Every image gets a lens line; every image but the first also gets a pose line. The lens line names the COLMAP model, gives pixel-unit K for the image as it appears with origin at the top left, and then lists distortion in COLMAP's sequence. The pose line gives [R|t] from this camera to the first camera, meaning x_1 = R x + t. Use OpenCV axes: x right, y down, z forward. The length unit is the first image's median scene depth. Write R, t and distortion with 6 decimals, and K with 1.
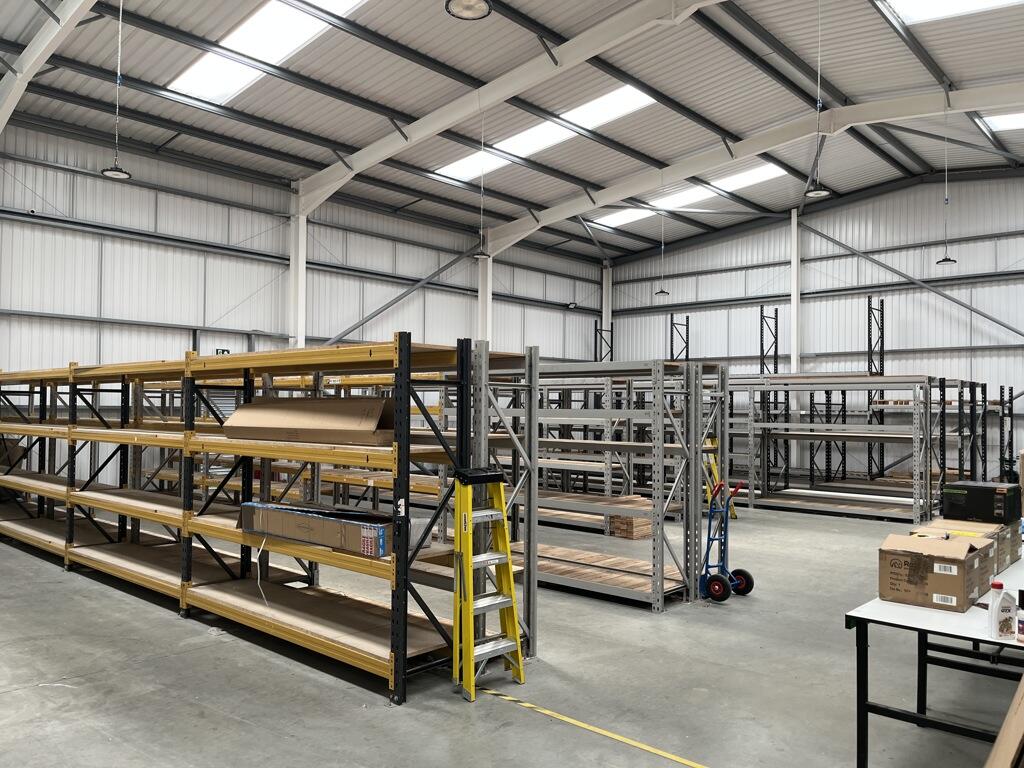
lens RADIAL K [[789.3, 0, 507.1], [0, 789.3, 386.8], [0, 0, 1]] dist [-0.003180, -0.002015]
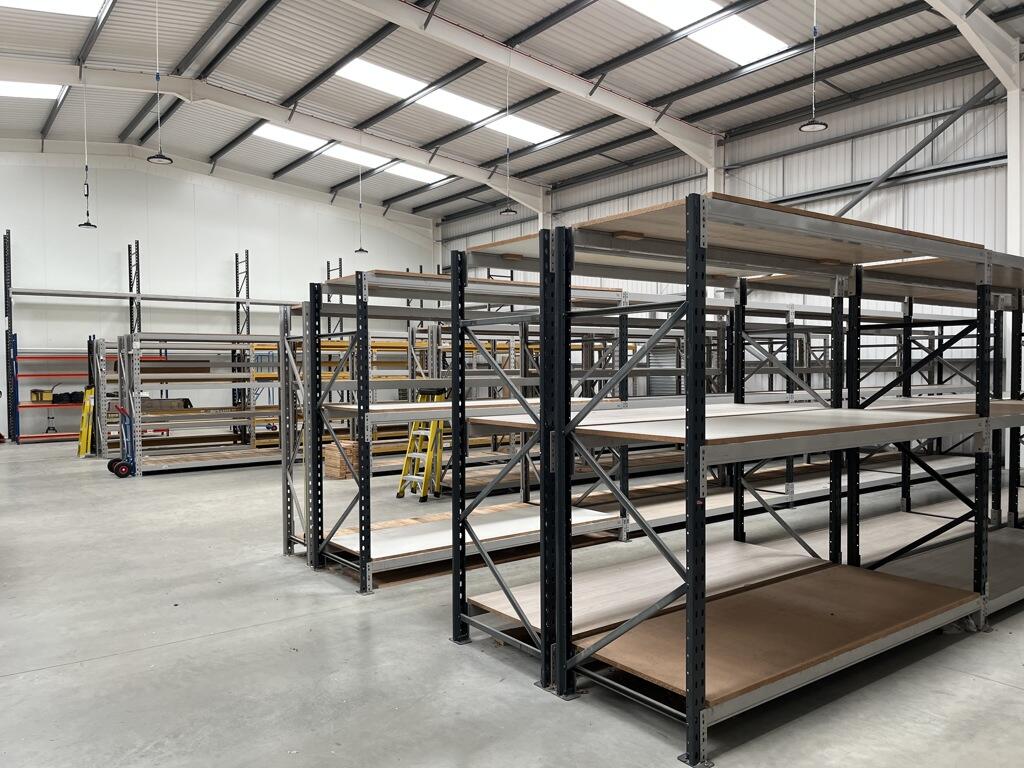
lens RADIAL K [[789.3, 0, 507.1], [0, 789.3, 386.8], [0, 0, 1]] dist [-0.003180, -0.002015]
pose [[-0.184010, 0.028827, -0.982502, 0.746043], [0.031328, 0.999234, 0.023451, 0.041048], [0.982425, -0.026465, -0.184772, 0.856636]]
